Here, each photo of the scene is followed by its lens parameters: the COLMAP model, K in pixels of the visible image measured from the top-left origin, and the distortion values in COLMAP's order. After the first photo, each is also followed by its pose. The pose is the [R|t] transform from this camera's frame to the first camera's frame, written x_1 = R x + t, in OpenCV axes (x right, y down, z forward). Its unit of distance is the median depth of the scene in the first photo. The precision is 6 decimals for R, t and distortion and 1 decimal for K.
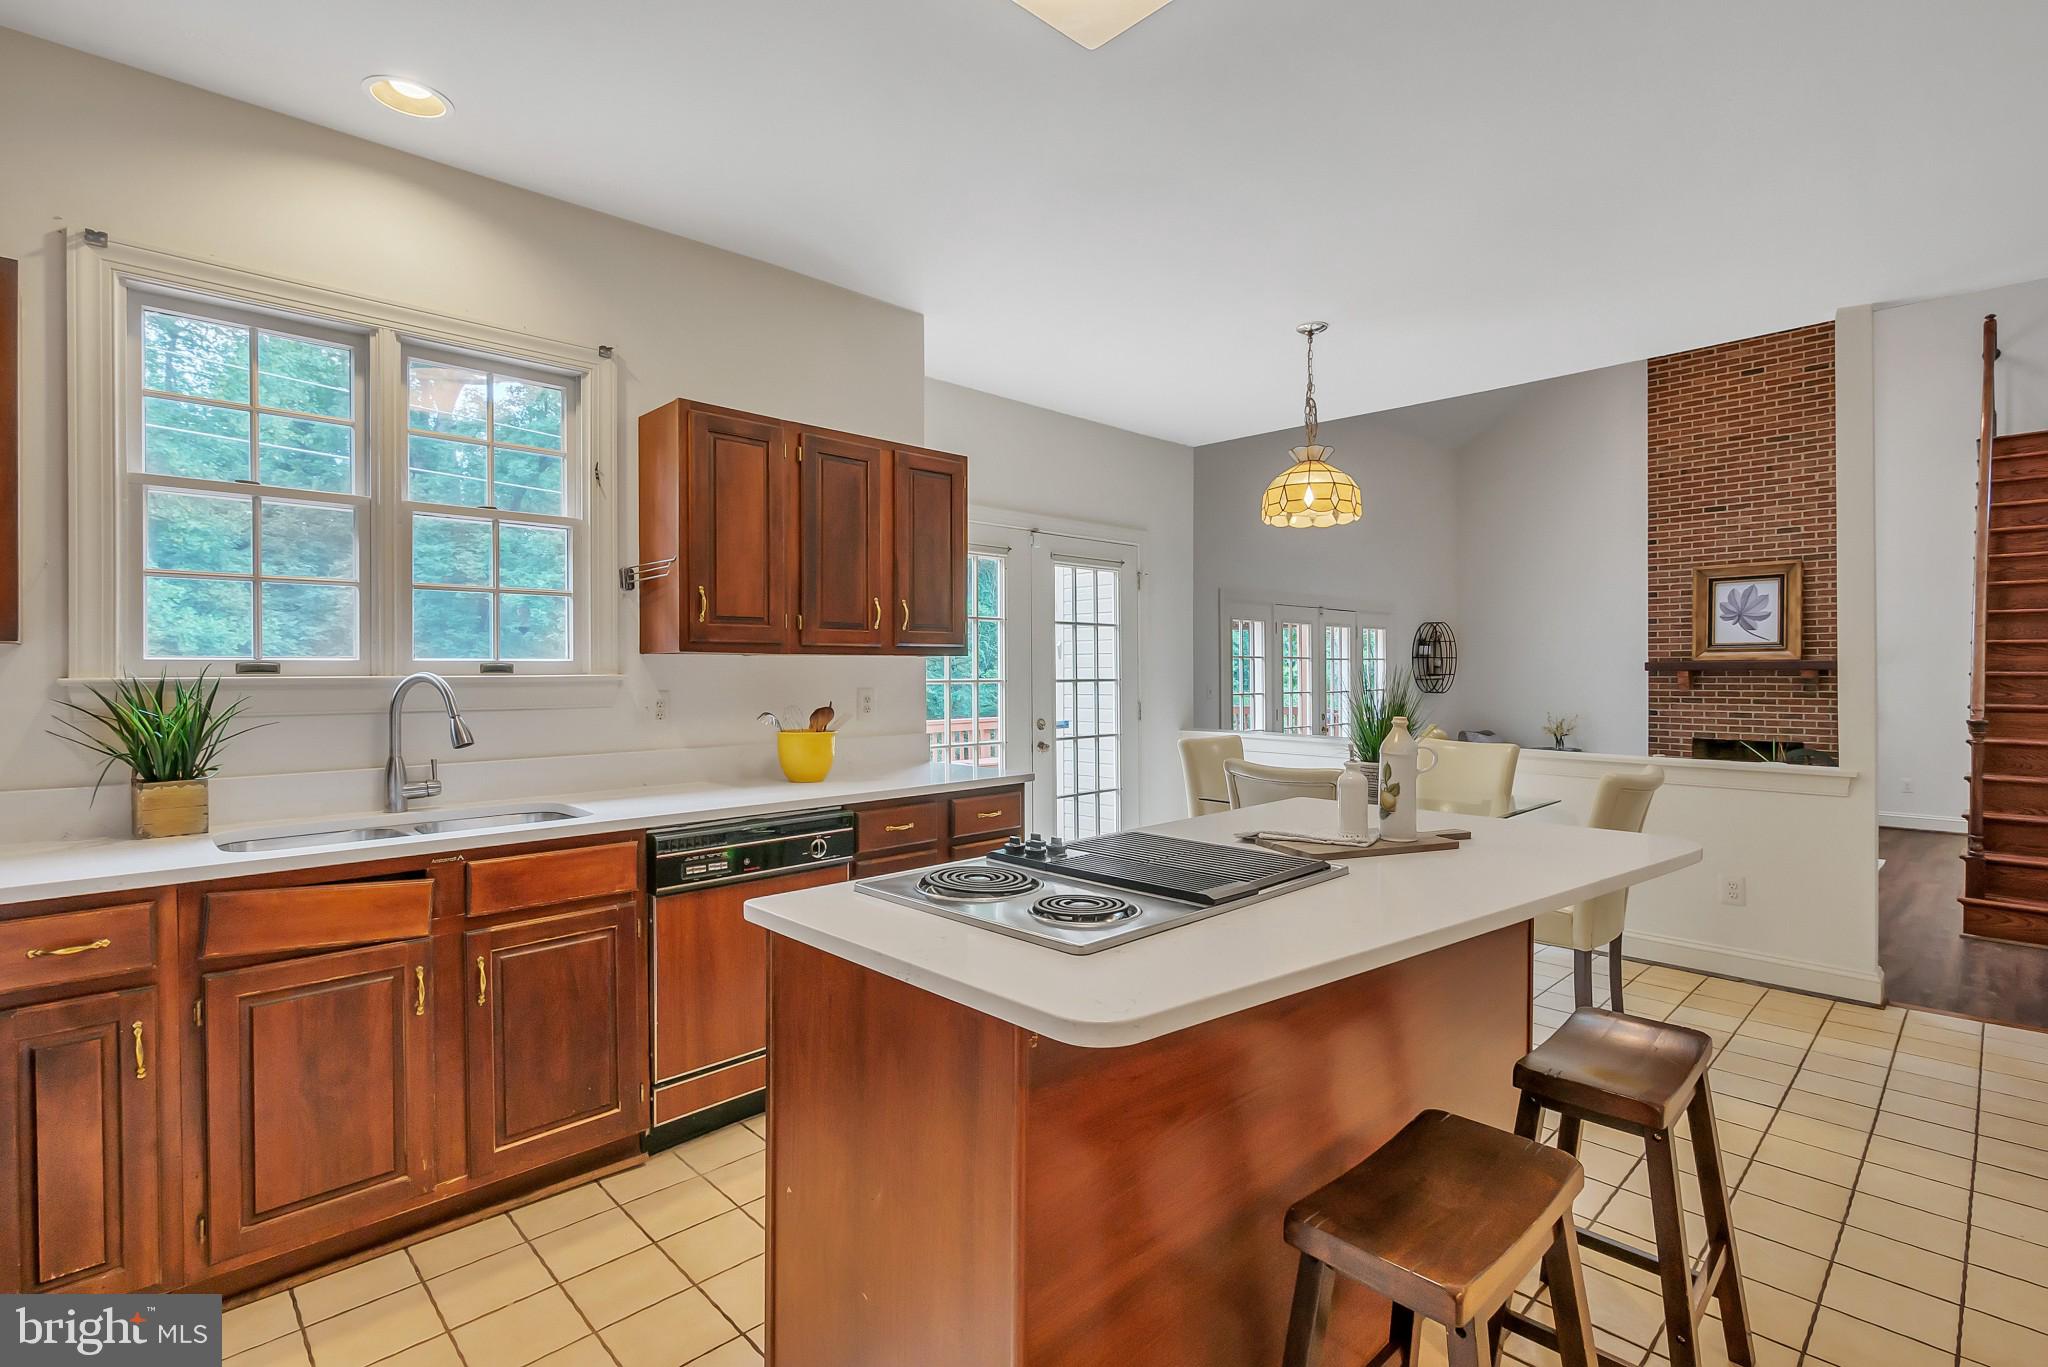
lens RADIAL K [[944.1, 0, 1018.2], [0, 944.1, 673.3], [0, 0, 1]] dist [-0.000431, 0.000290]
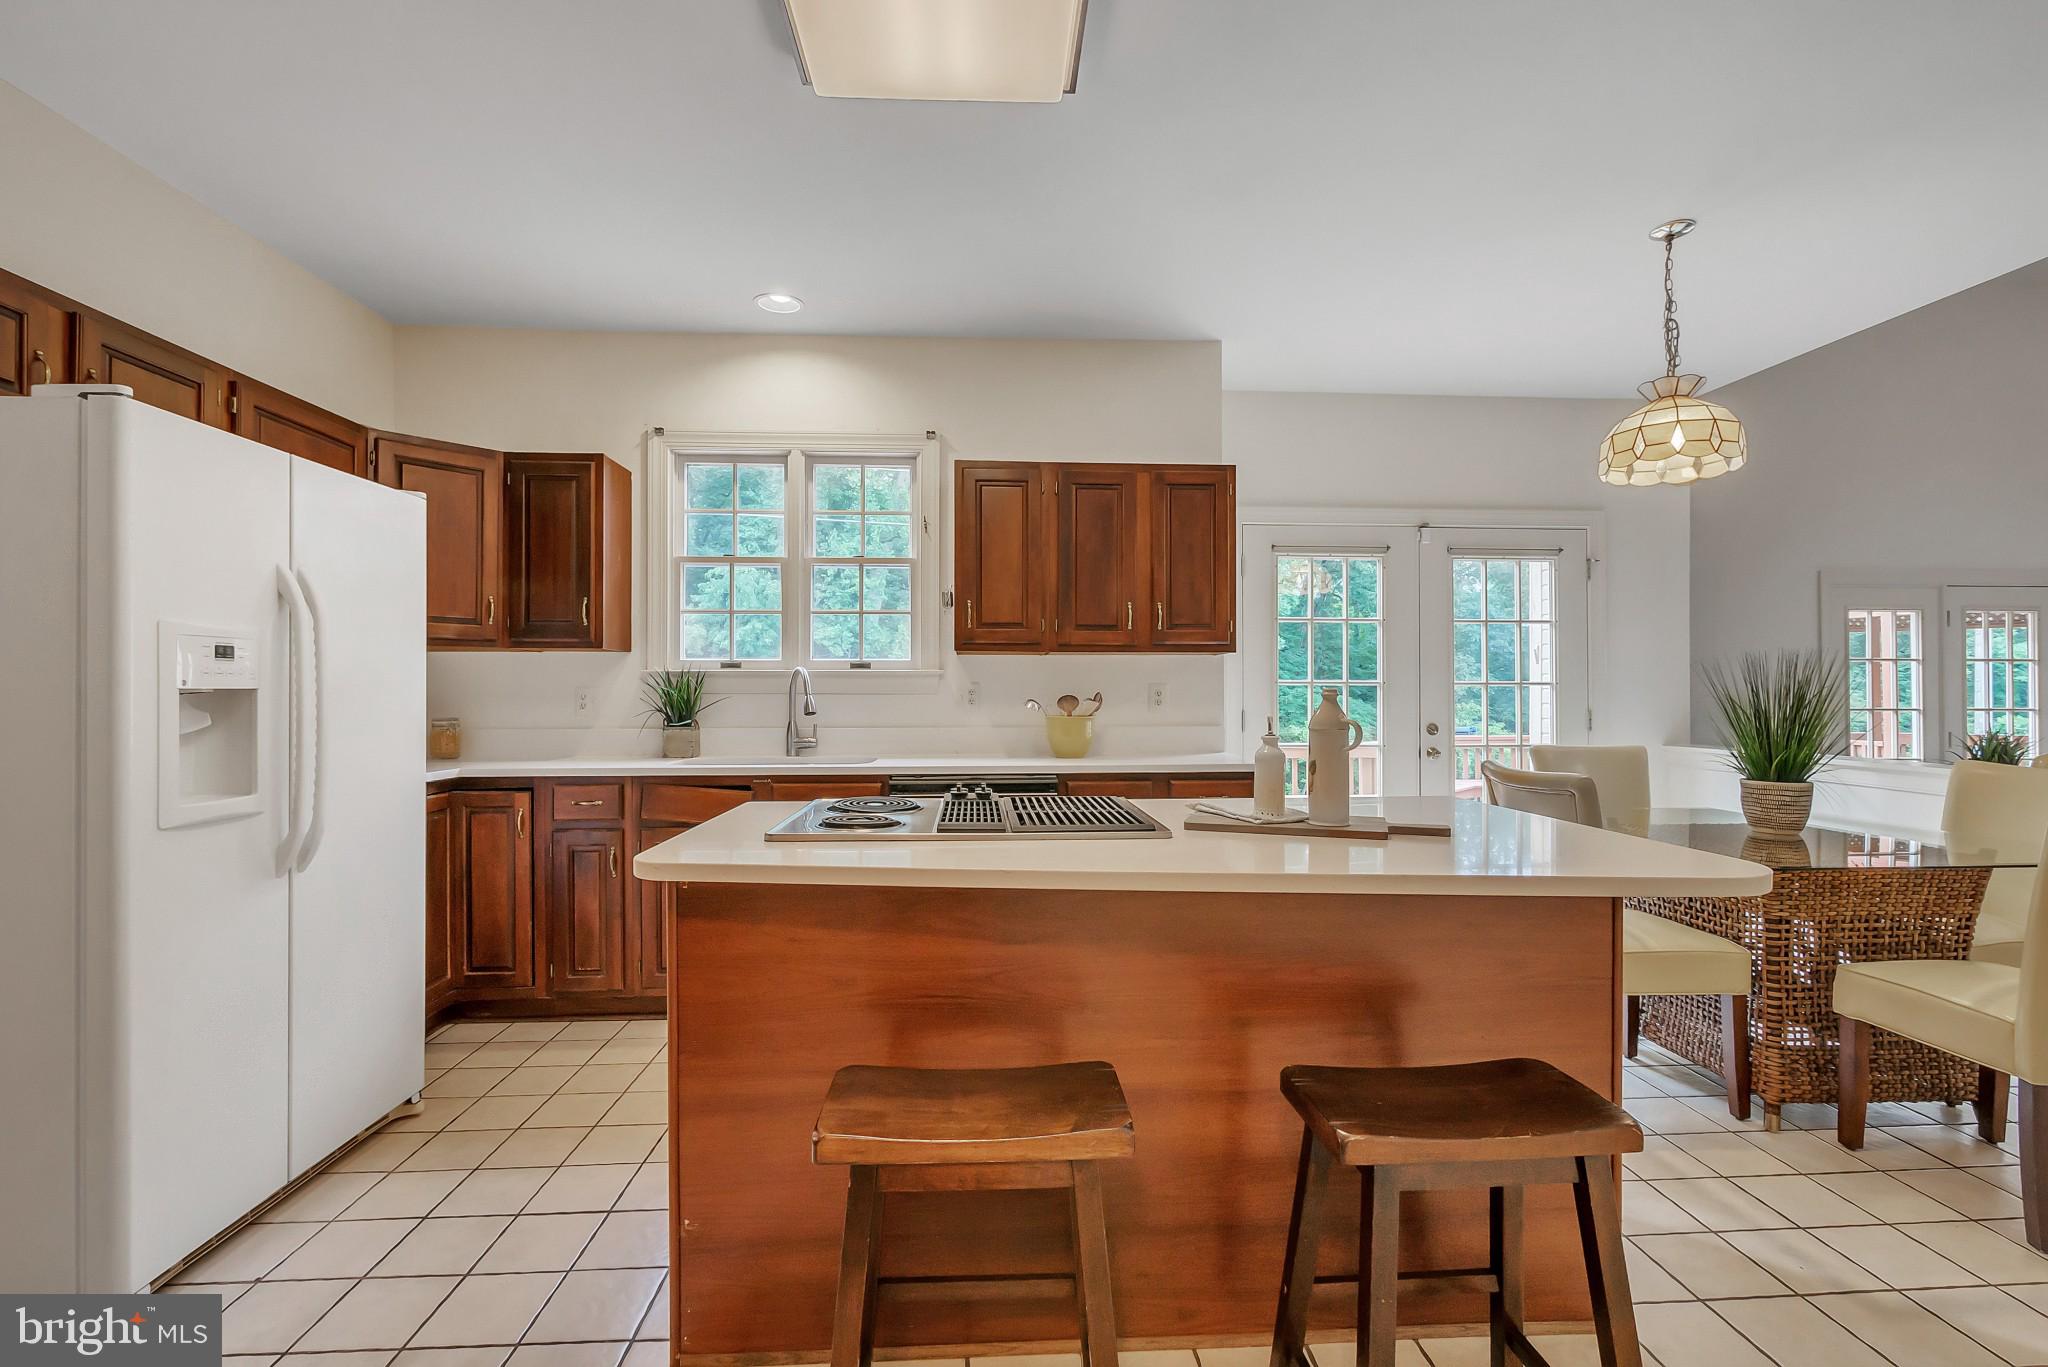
lens RADIAL K [[881.0, 0, 1028.5], [0, 881.0, 690.7], [0, 0, 1]] dist [-0.007536, 0.000385]
pose [[0.762316, 0.000058, -0.647205, 0.260197], [-0.004558, 0.999976, -0.005279, 0.019616], [0.647189, 0.006974, 0.762298, 0.061213]]
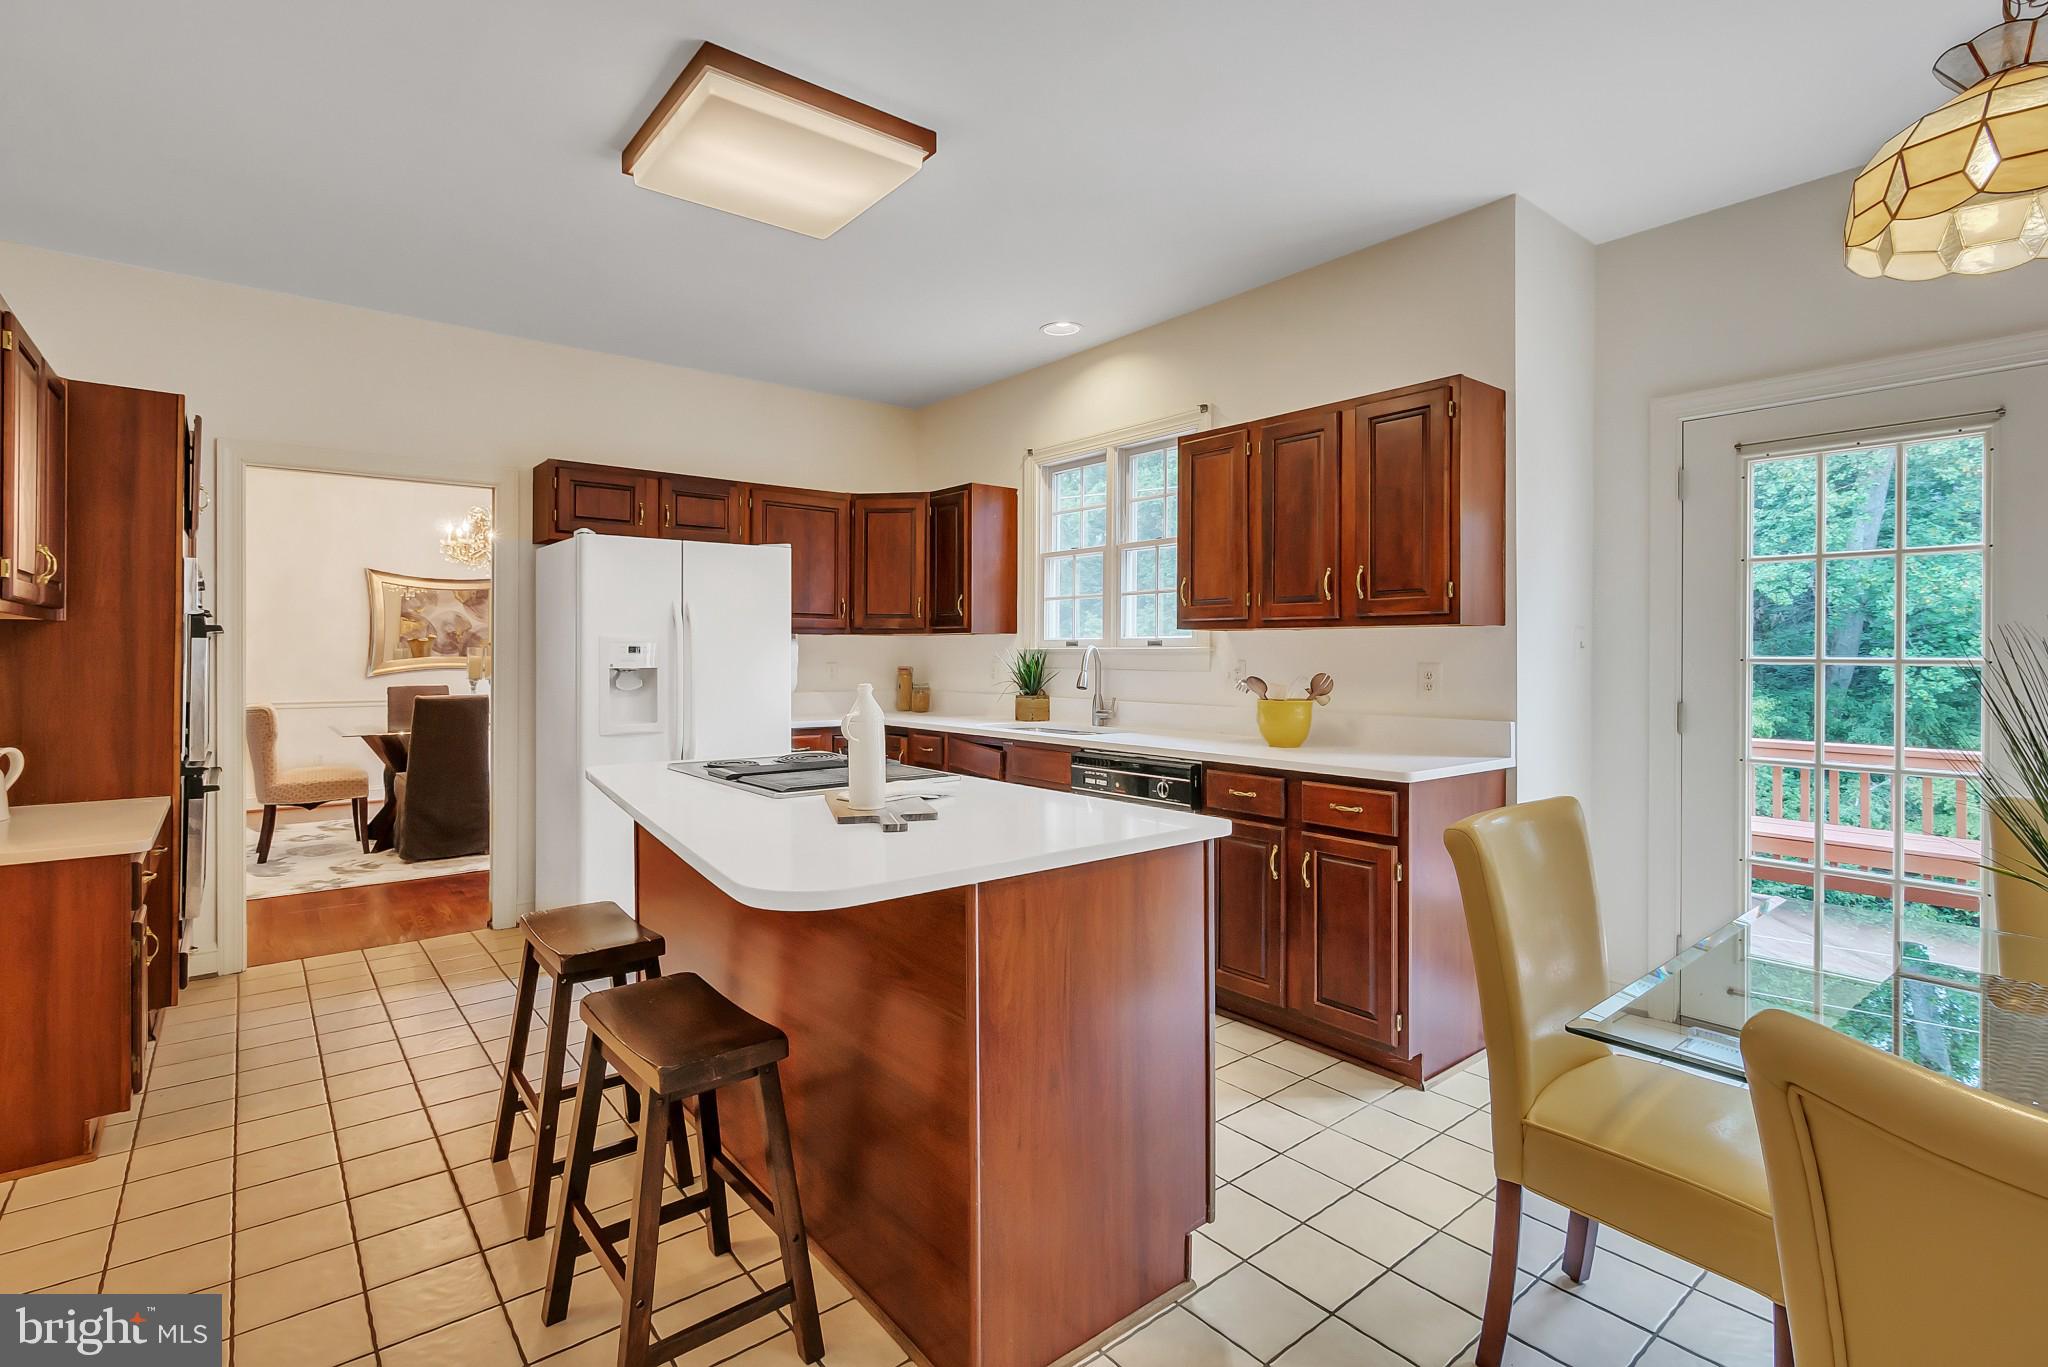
lens RADIAL K [[960.7, 0, 1018.2], [0, 960.7, 654.0], [0, 0, 1]] dist [-0.000678, 0.000235]
pose [[-0.088721, 0.003639, -0.996050, 0.498840], [-0.006734, 0.999968, 0.004253, 0.003745], [0.996034, 0.007084, -0.088694, 0.447675]]
